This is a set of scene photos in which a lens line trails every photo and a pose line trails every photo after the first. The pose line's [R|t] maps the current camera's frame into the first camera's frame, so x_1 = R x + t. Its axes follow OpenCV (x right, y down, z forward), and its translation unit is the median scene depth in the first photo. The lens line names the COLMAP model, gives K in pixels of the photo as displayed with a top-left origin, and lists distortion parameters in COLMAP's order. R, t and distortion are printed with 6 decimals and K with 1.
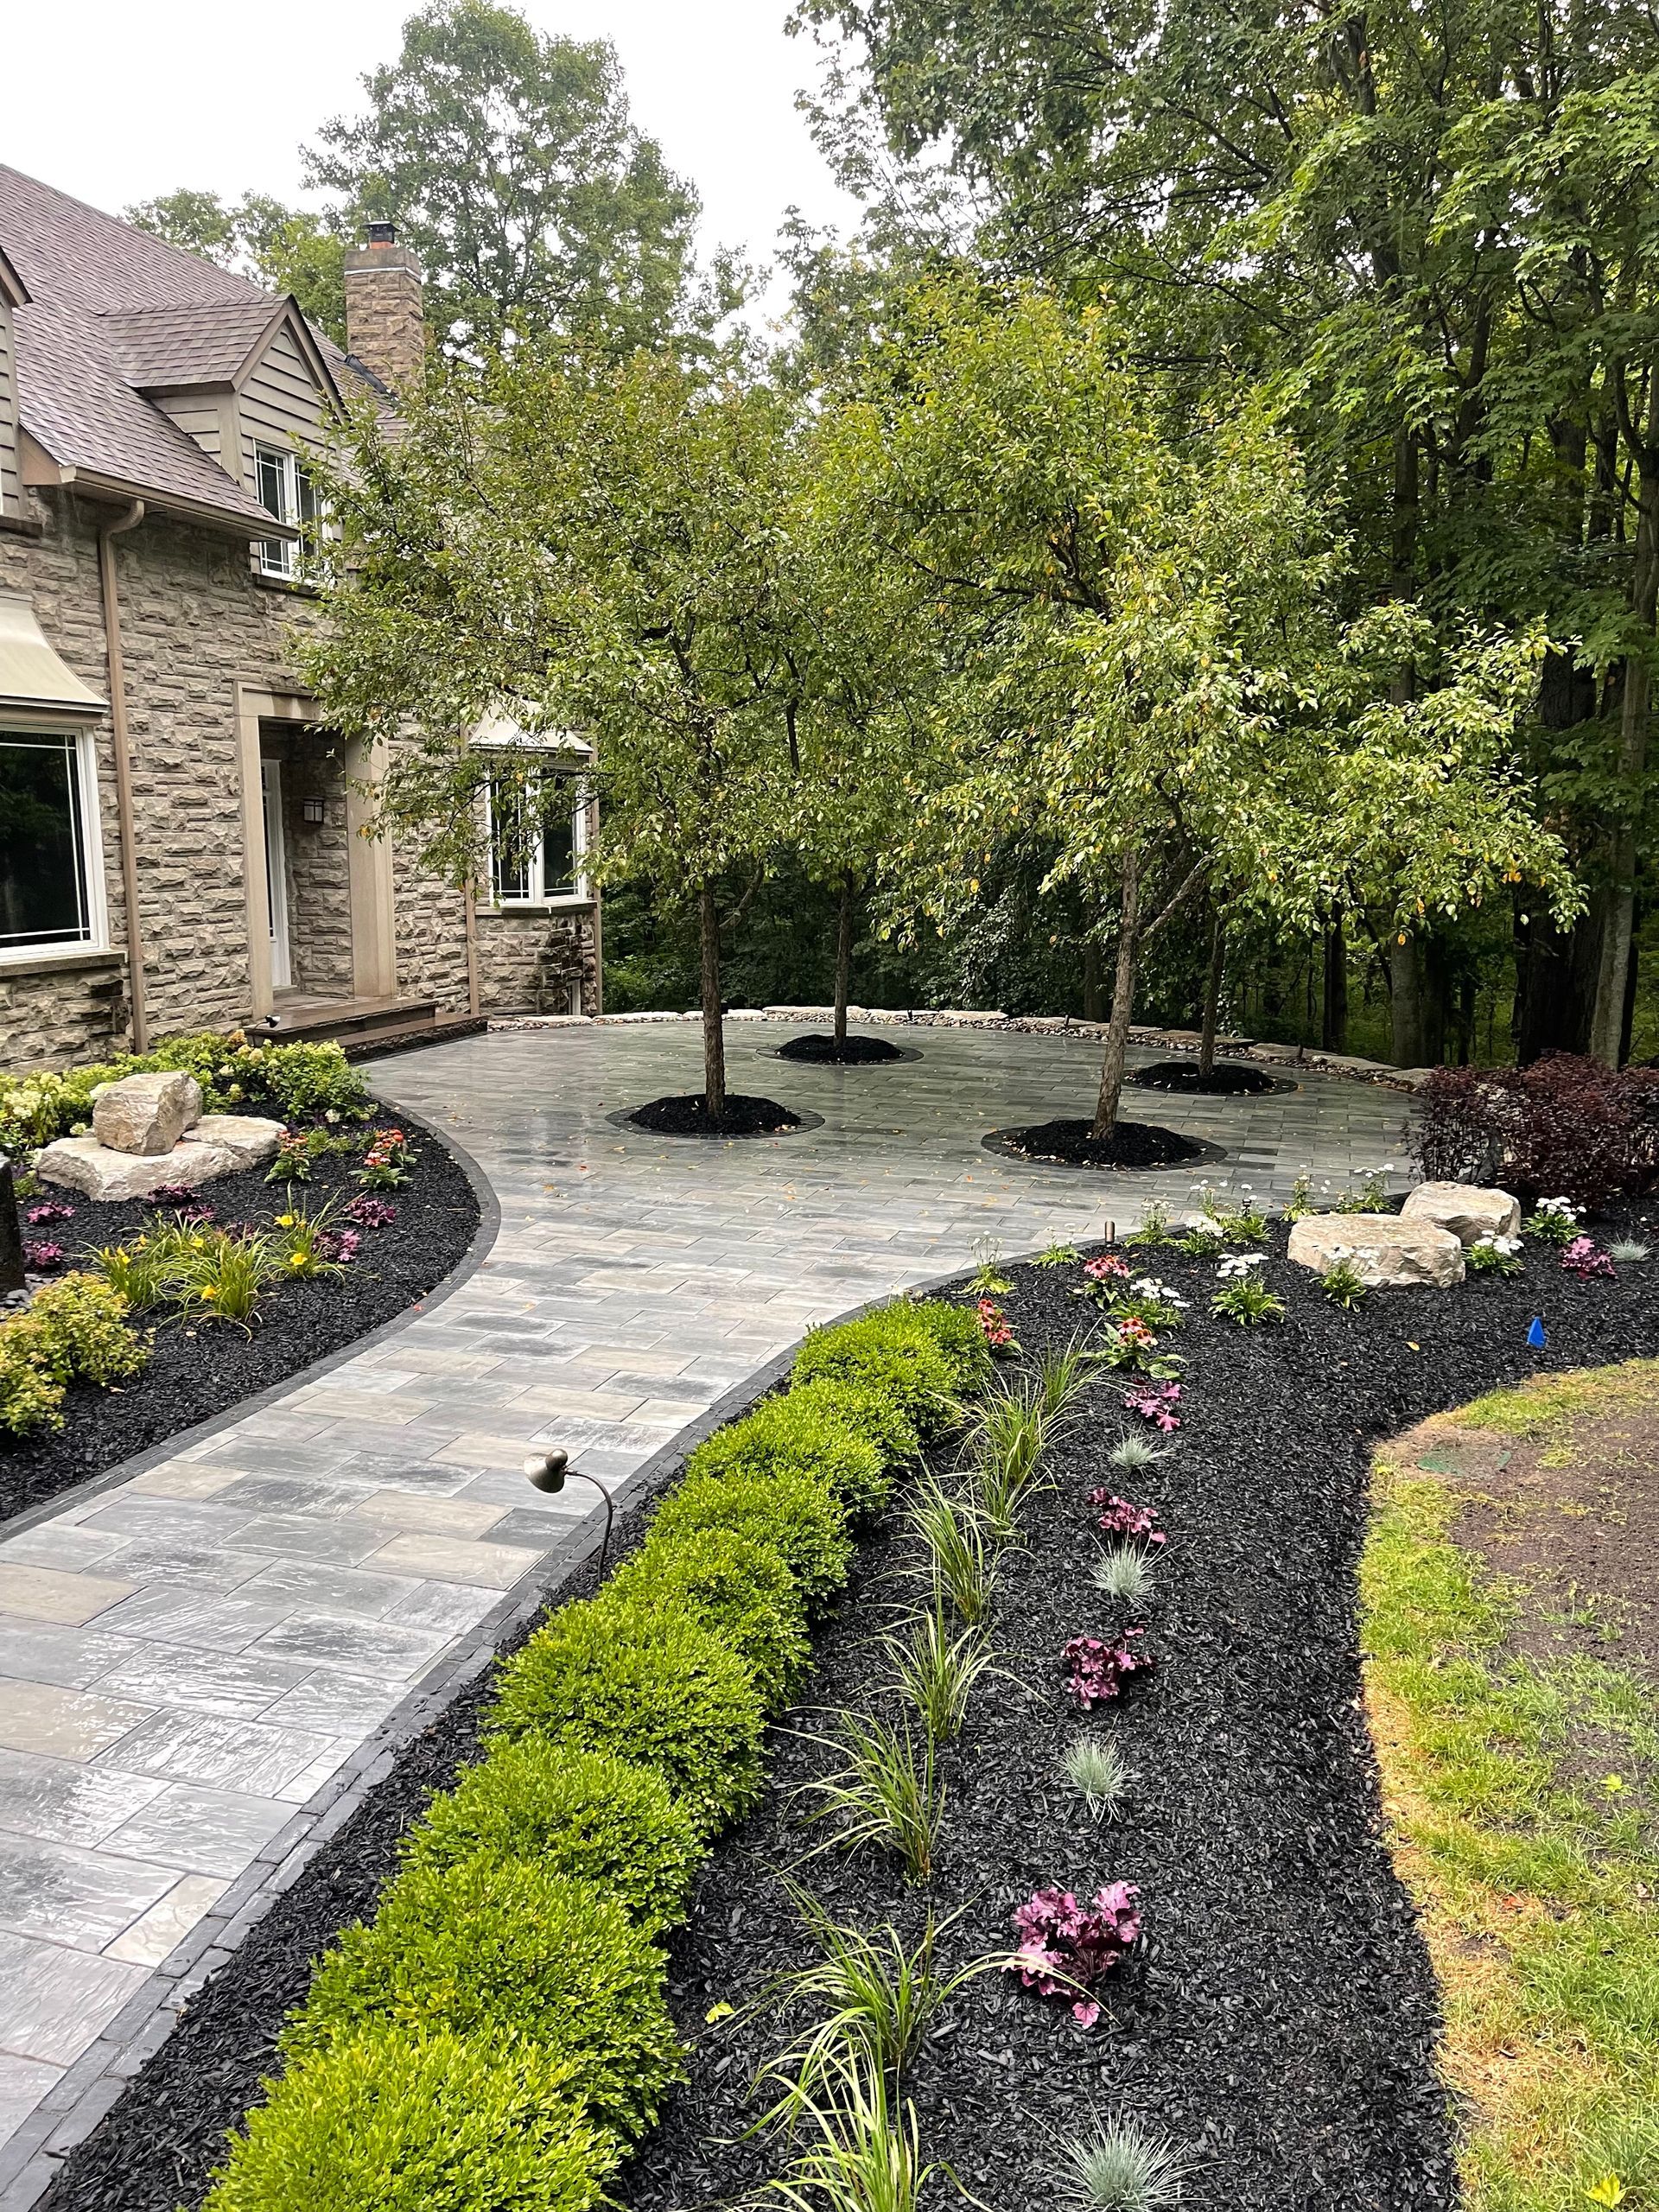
lens RADIAL K [[1678.4, 0, 844.0], [0, 1678.4, 1130.7], [0, 0, 1]] dist [0.063415, -0.085323]
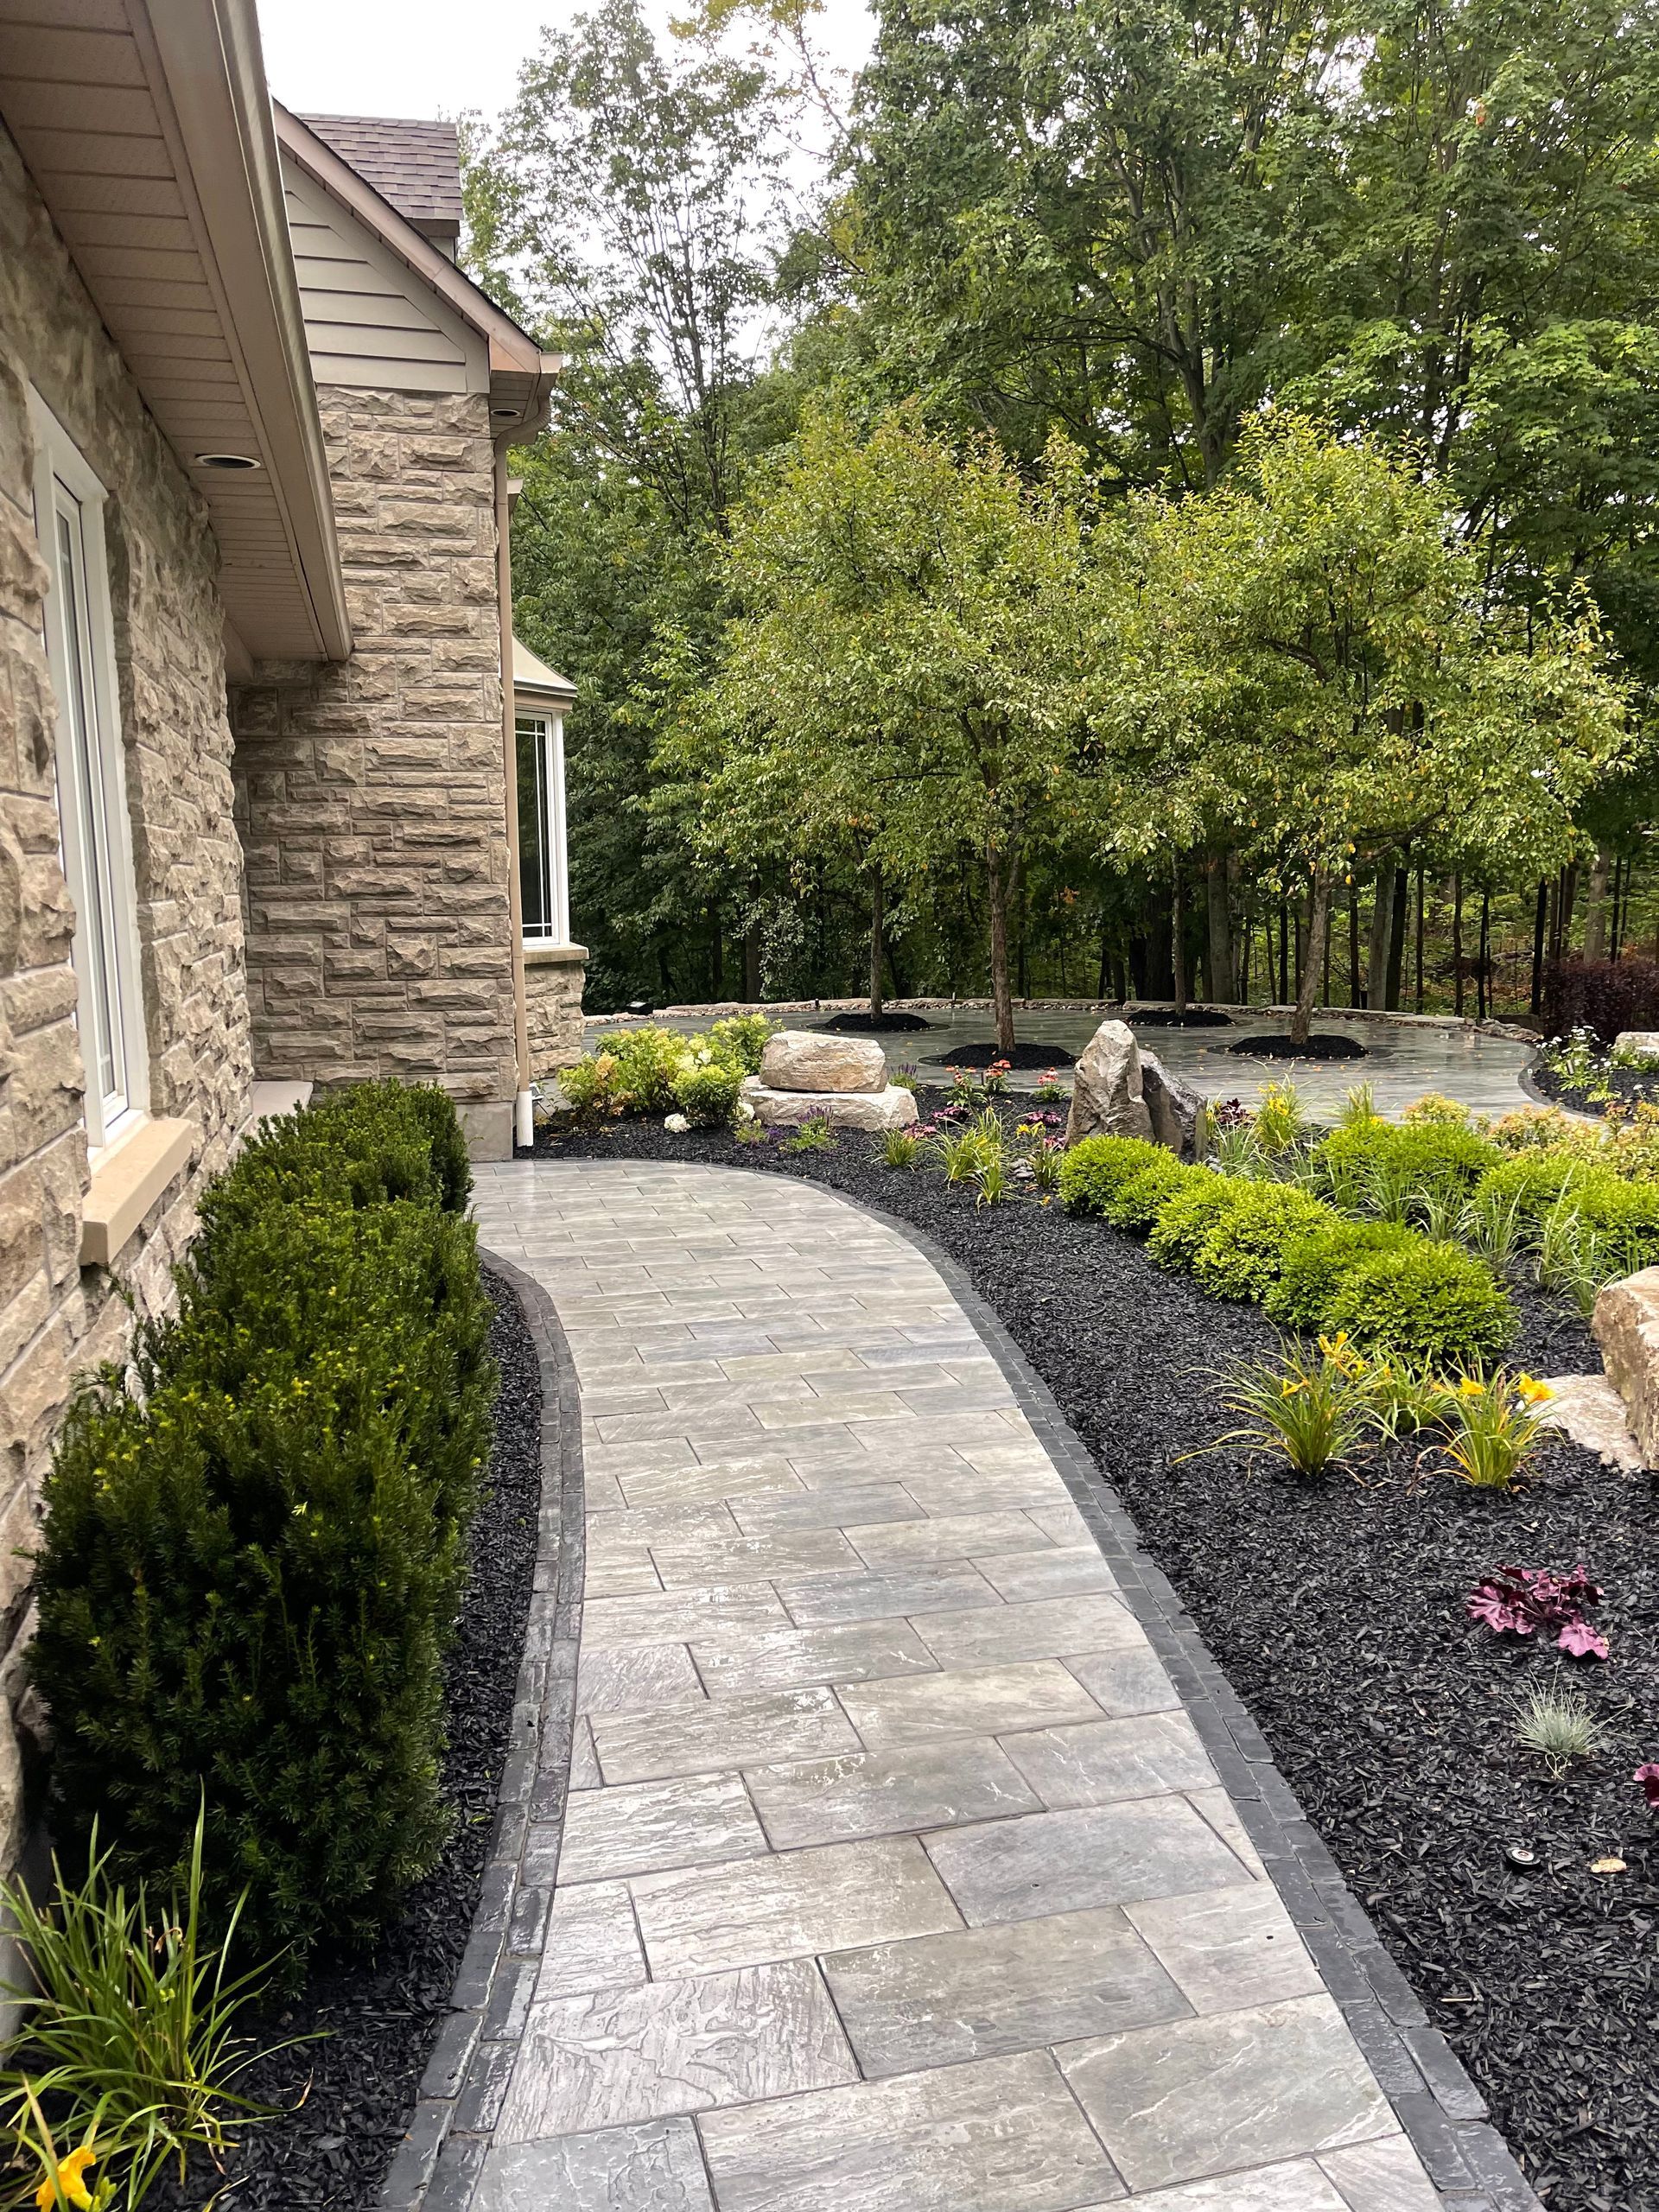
lens RADIAL K [[1678.4, 0, 834.3], [0, 1678.4, 1130.0], [0, 0, 1]] dist [0.063415, -0.085323]
pose [[0.863355, -0.095926, 0.495396, -0.728455], [0.111495, 0.993763, -0.001882, 0.028359], [-0.492126, 0.056859, 0.868665, 0.015300]]
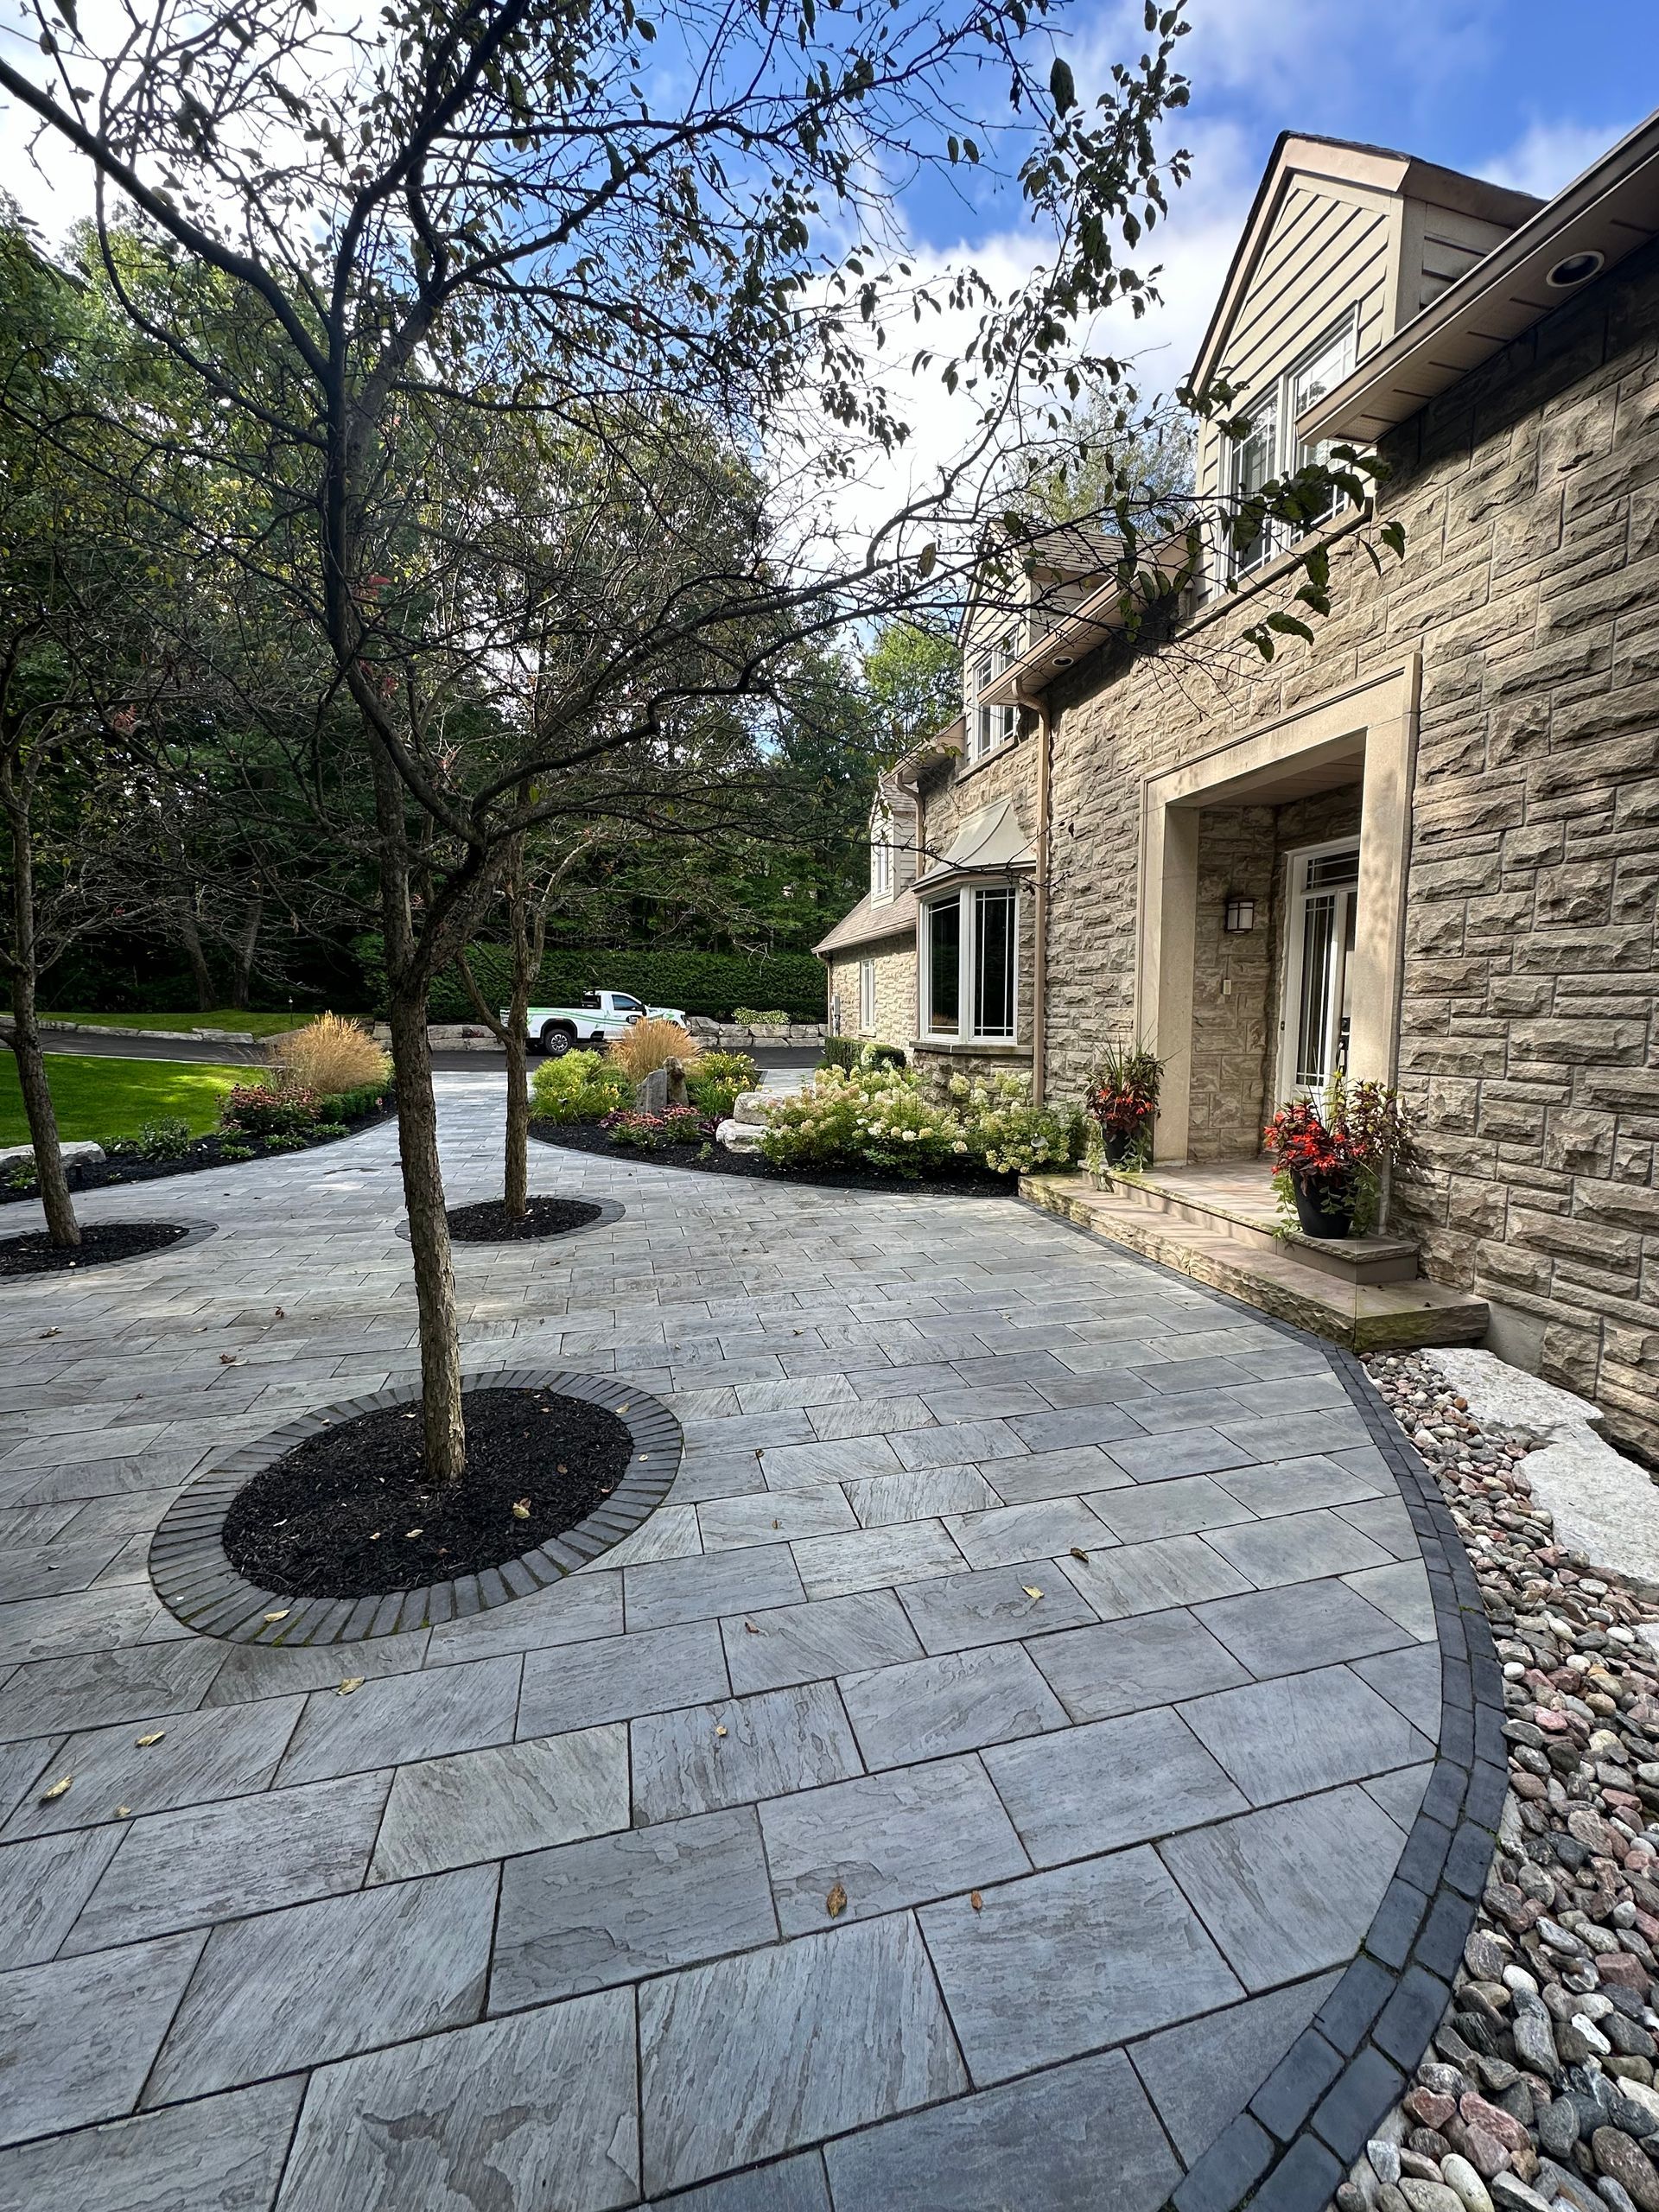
lens RADIAL K [[878.4, 0, 833.6], [0, 878.4, 1104.7], [0, 0, 1]] dist [-0.004785, 0.000811]
pose [[-0.864854, 0.054921, -0.499010, 0.019249], [-0.089797, 0.961044, 0.261403, -0.214236], [0.493927, 0.270885, -0.826231, 1.402254]]
